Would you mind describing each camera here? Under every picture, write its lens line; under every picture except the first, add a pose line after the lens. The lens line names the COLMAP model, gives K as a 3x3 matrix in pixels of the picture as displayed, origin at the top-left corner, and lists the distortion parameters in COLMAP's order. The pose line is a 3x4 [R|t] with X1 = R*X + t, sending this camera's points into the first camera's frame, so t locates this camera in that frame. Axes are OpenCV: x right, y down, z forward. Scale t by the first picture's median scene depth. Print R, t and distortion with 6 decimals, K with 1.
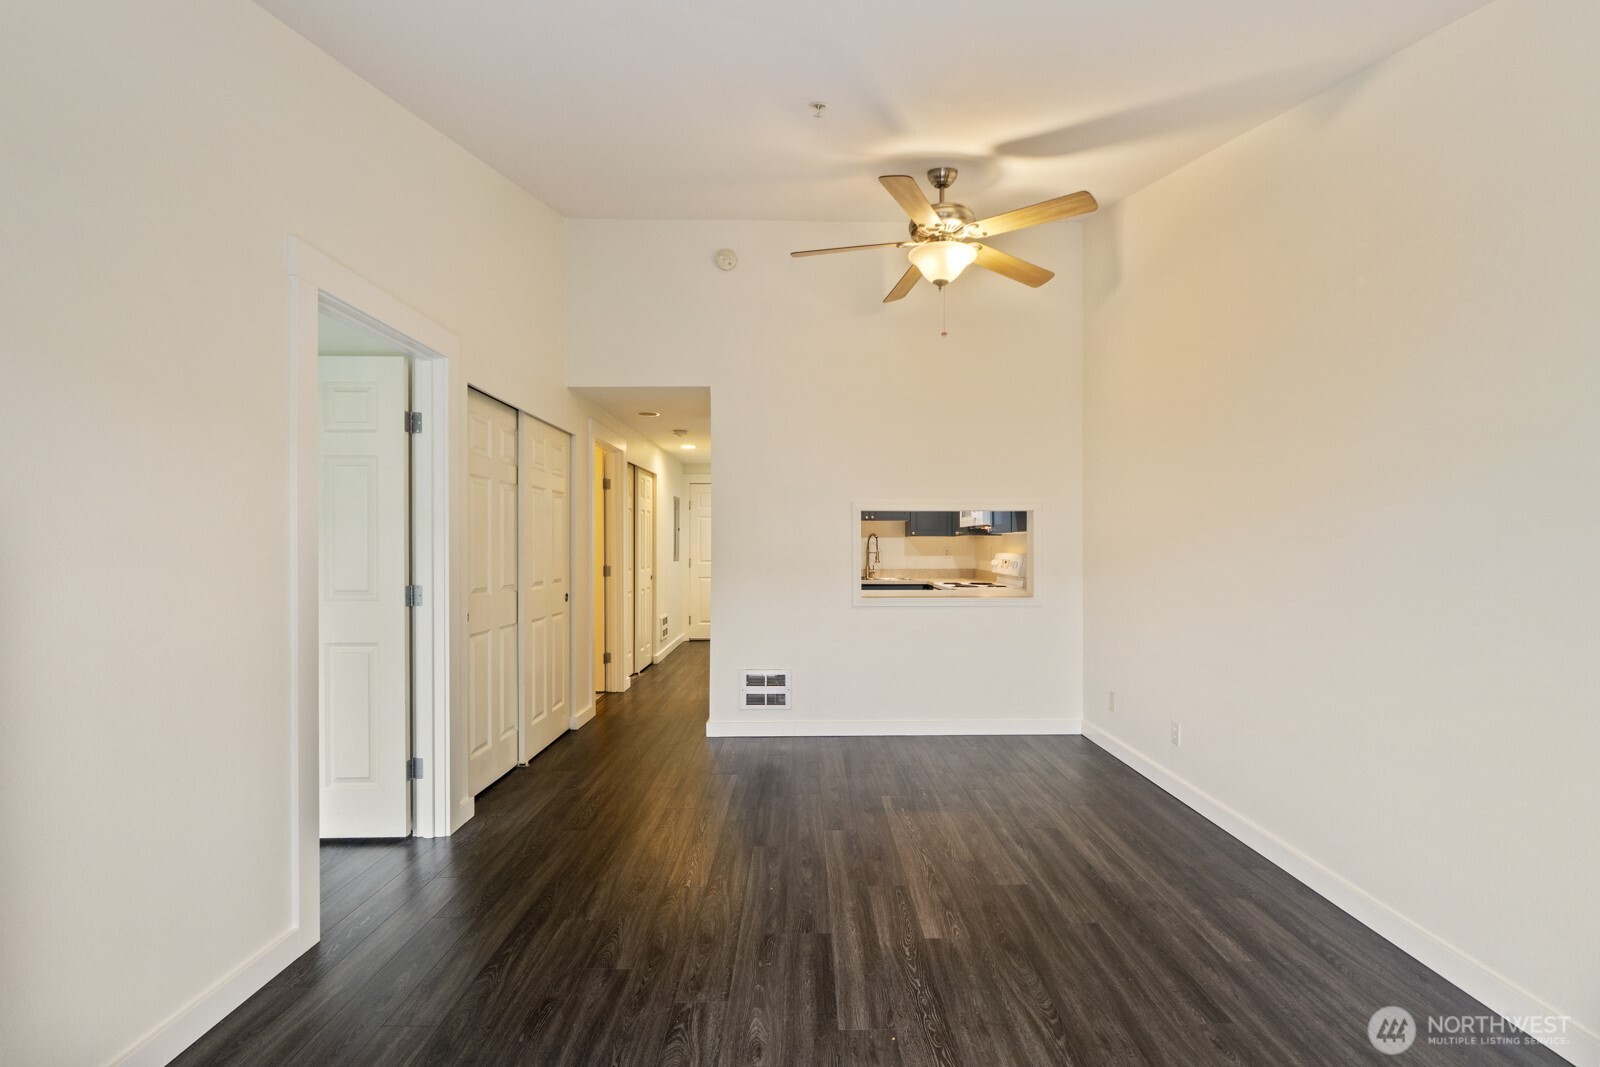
lens RADIAL K [[737.8, 0, 869.7], [0, 737.8, 536.5], [0, 0, 1]] dist [-0.002210, -0.000263]
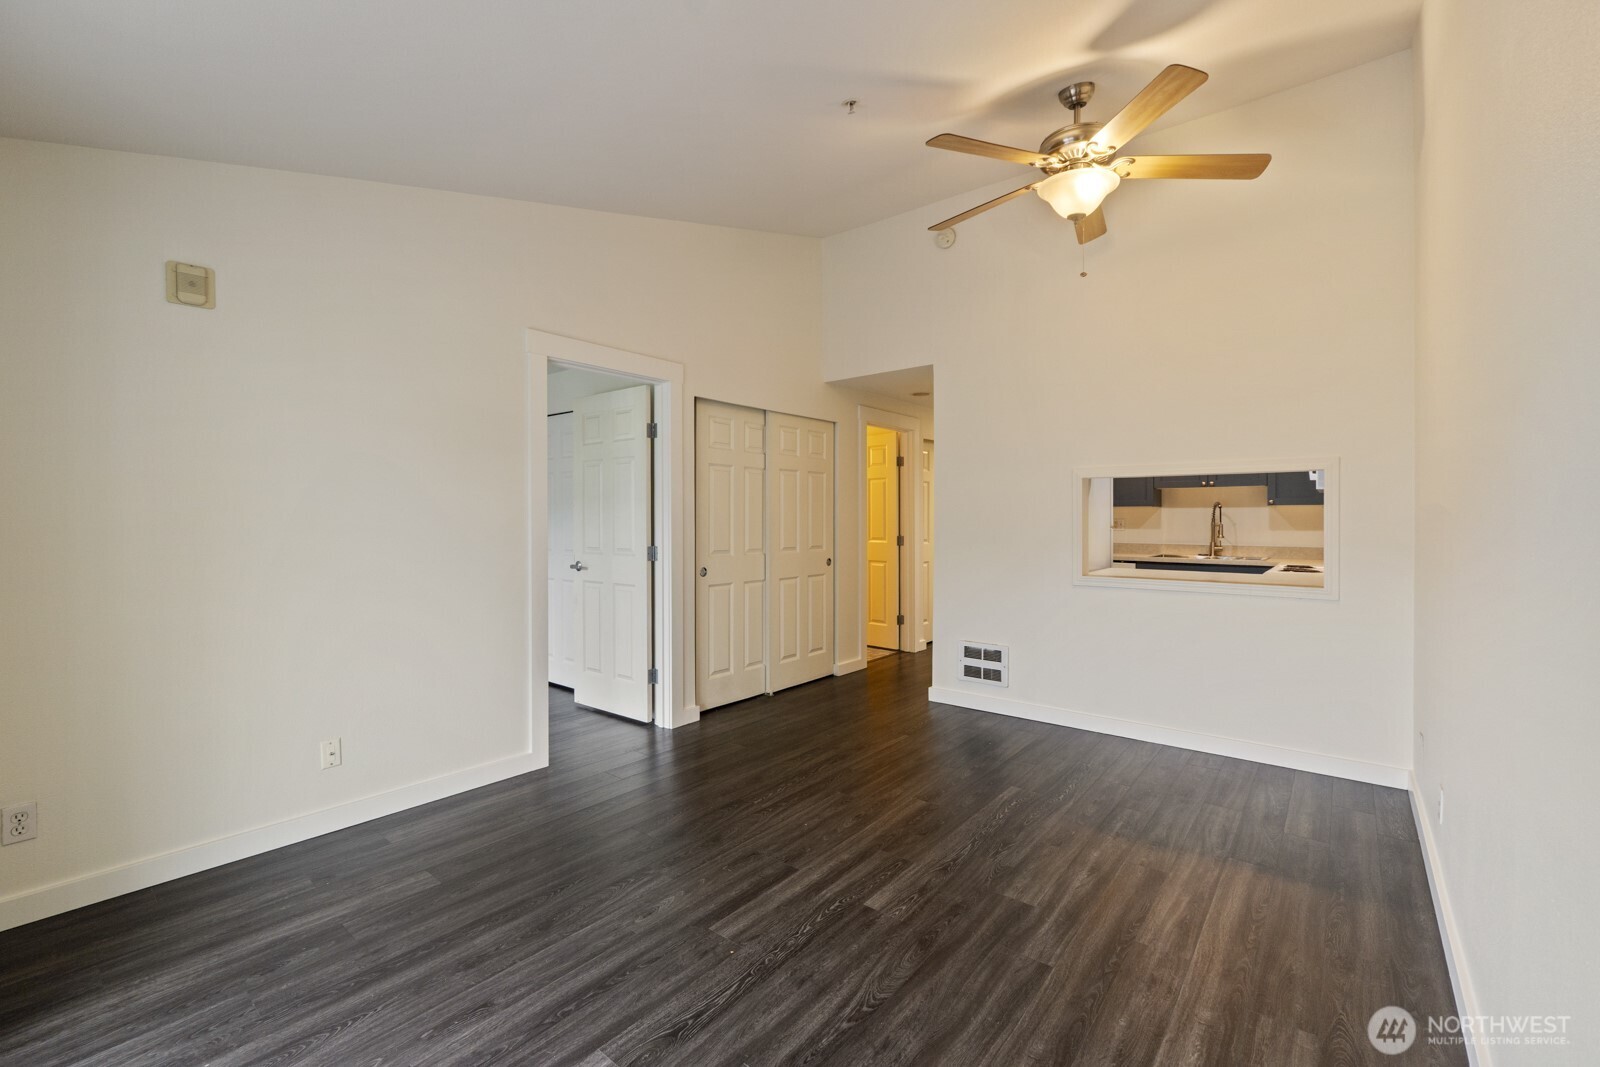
lens RADIAL K [[762.1, 0, 804.2], [0, 762.1, 509.9], [0, 0, 1]] dist [-0.003255, -0.001095]
pose [[0.715339, -0.007568, -0.698737, 0.559657], [0.010067, 0.999949, -0.000524, 0.000301], [0.698705, -0.006659, 0.715379, 0.144151]]
